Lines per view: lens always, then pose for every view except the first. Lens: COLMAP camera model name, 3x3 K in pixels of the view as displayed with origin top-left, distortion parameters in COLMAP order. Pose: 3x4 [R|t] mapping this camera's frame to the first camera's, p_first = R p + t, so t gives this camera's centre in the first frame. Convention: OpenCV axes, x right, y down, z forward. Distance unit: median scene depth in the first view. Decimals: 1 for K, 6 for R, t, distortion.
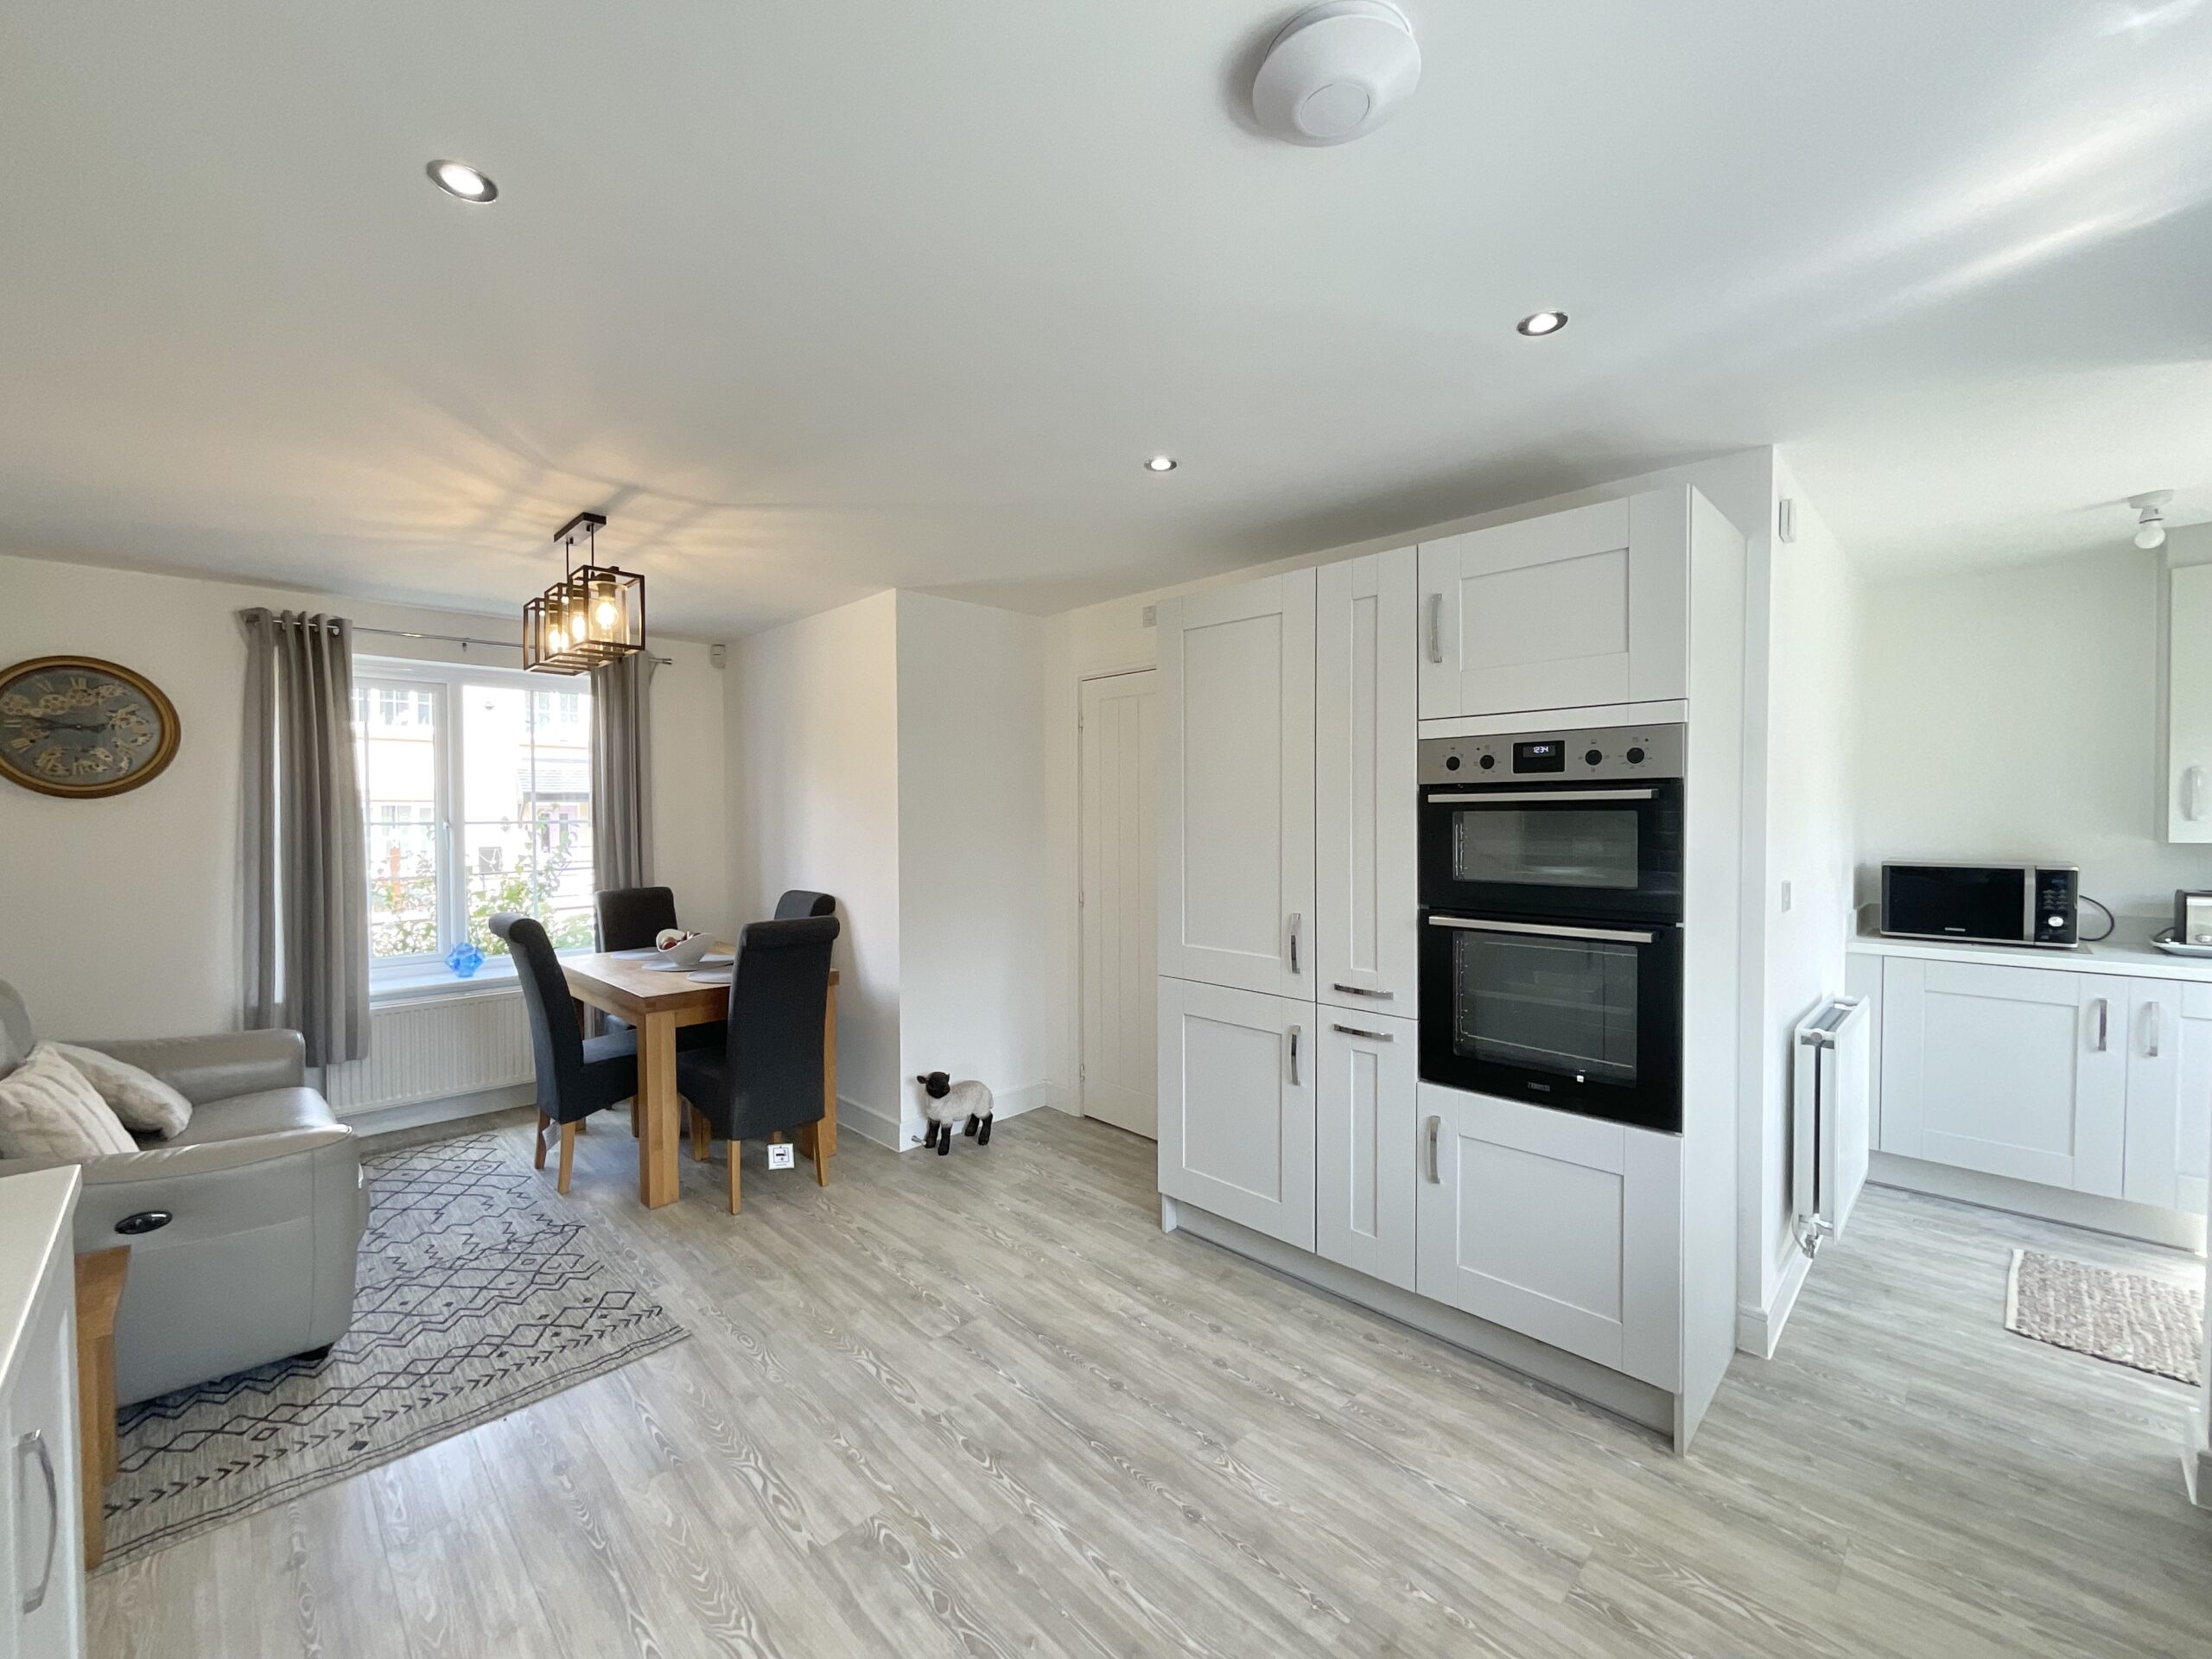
lens RADIAL K [[899.8, 0, 1111.3], [0, 899.8, 832.0], [0, 0, 1]] dist [-0.004397, 0.002061]
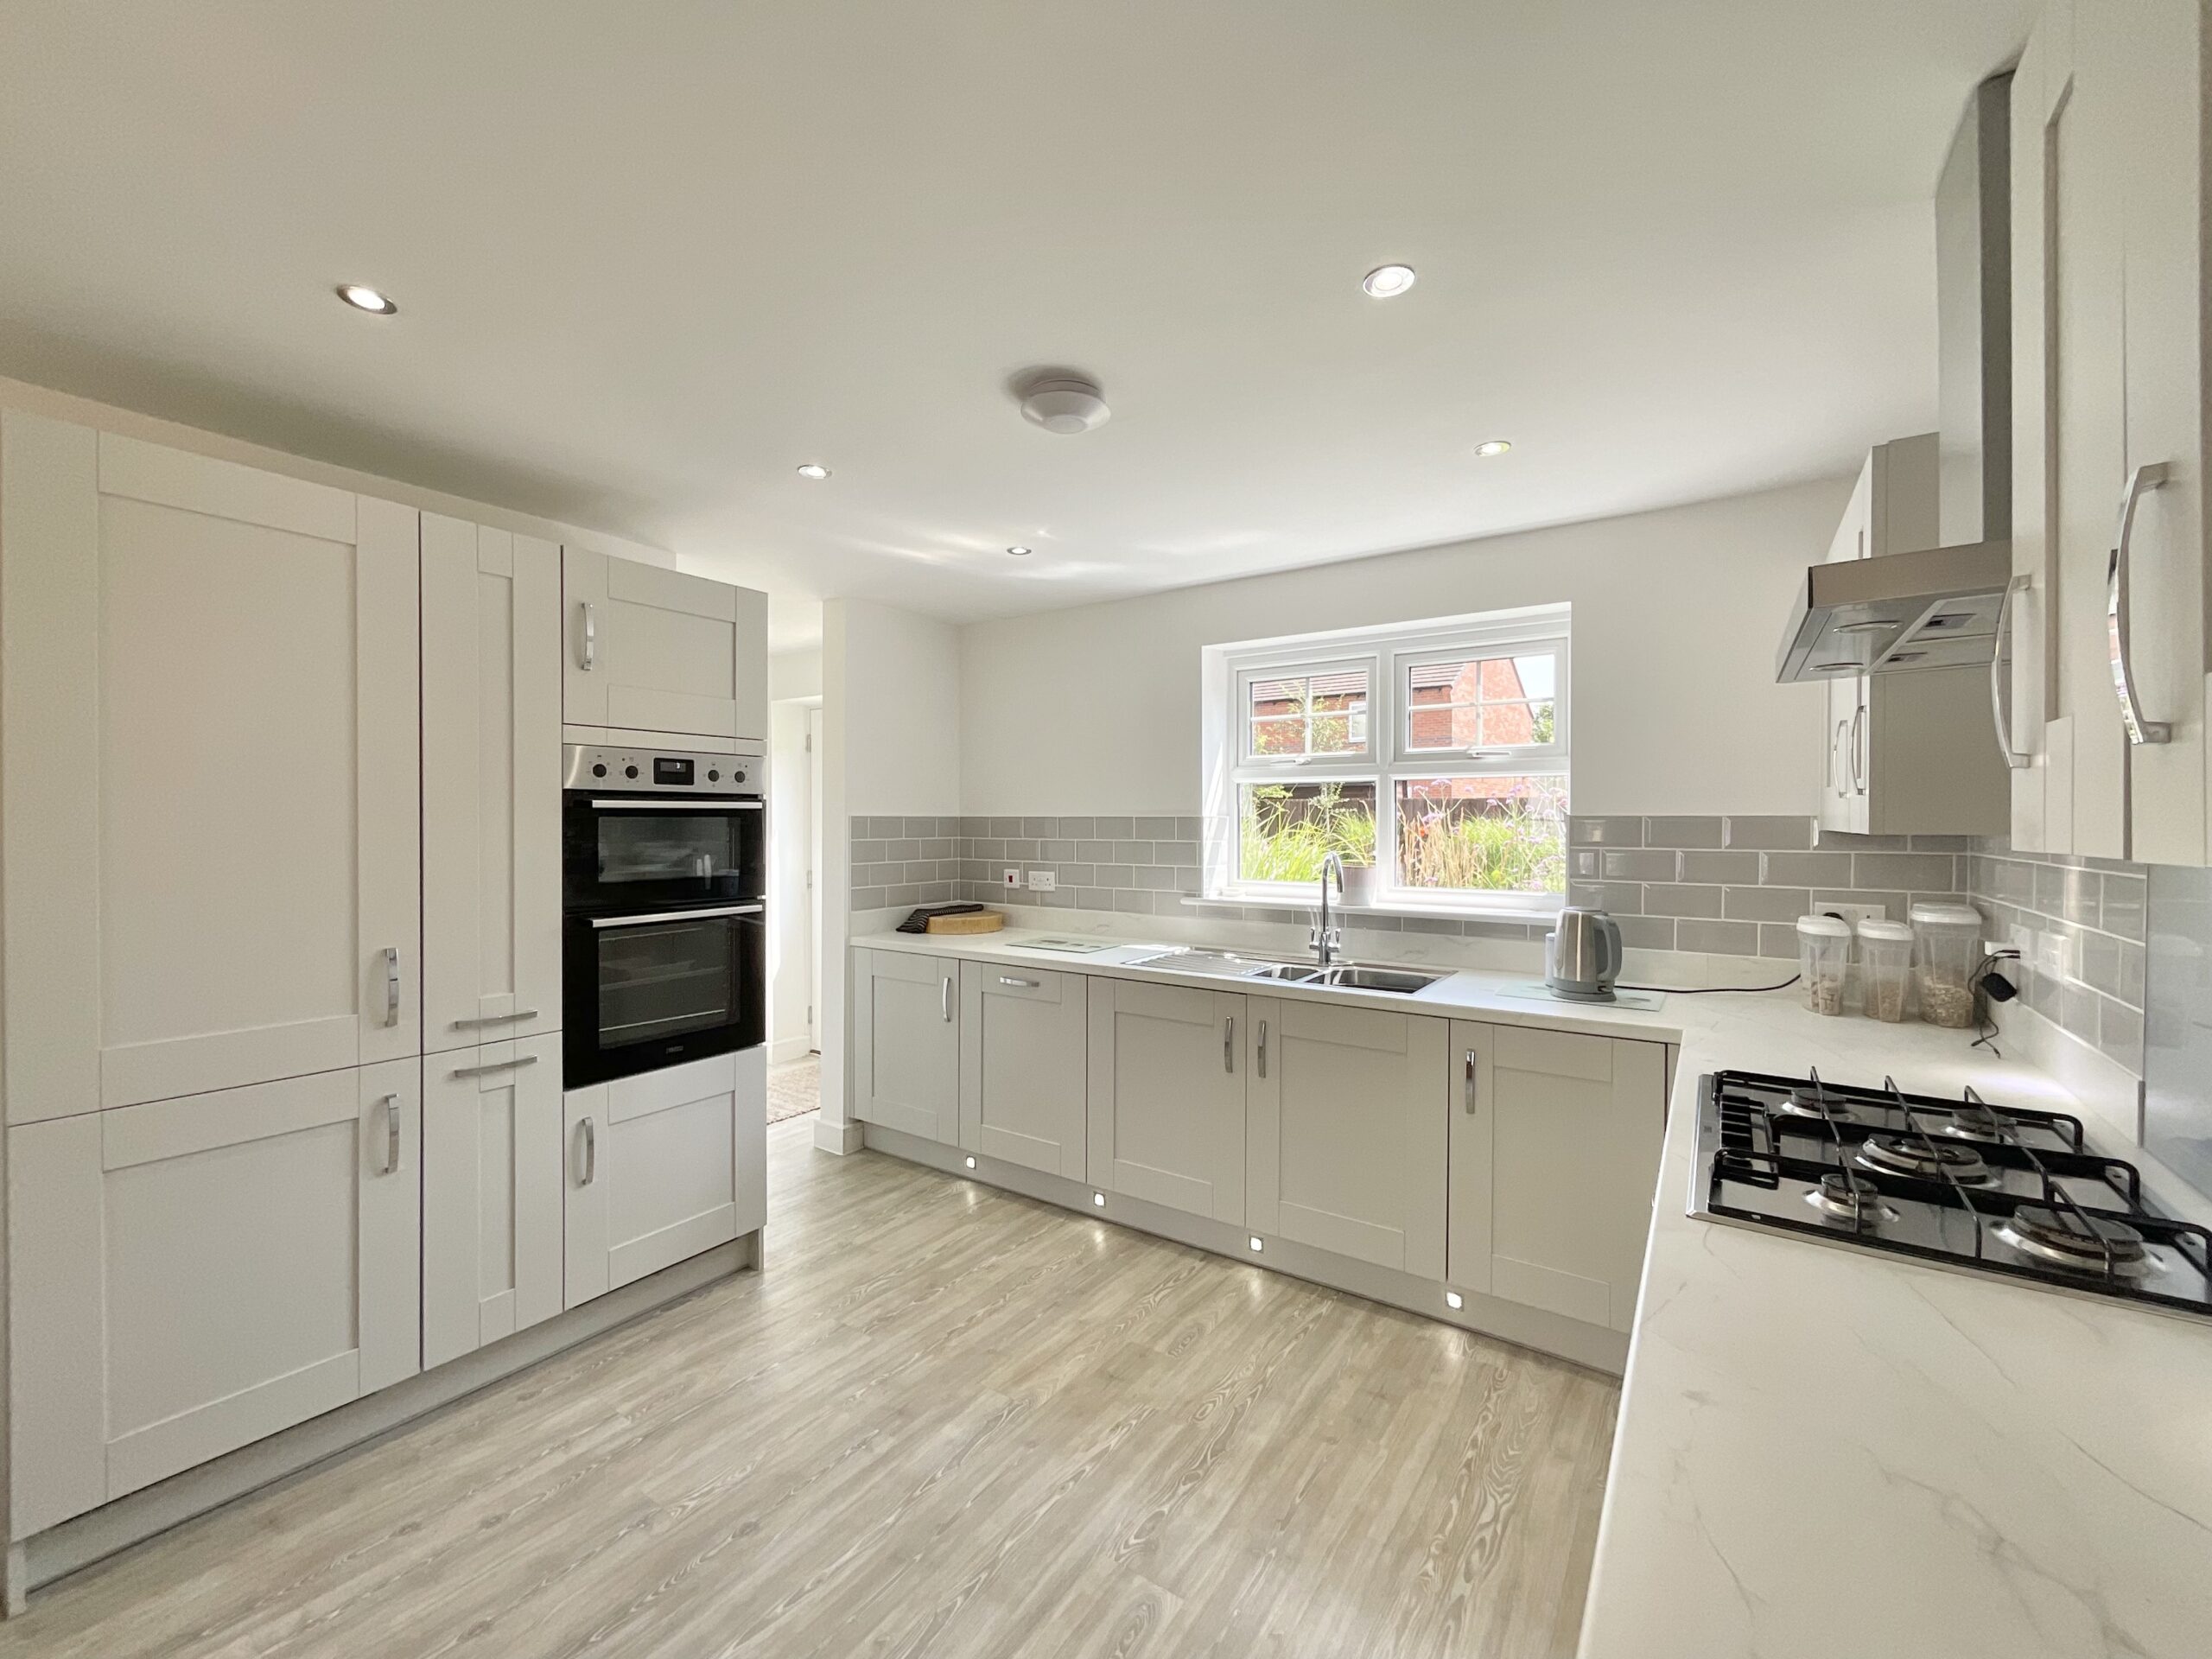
lens RADIAL K [[899.8, 0, 1107.3], [0, 899.8, 829.9], [0, 0, 1]] dist [-0.004397, 0.002061]
pose [[-0.182892, -0.007440, 0.983105, -0.766359], [0.018354, 0.999771, 0.010980, -0.008209], [-0.982962, 0.020052, -0.182714, 0.628691]]
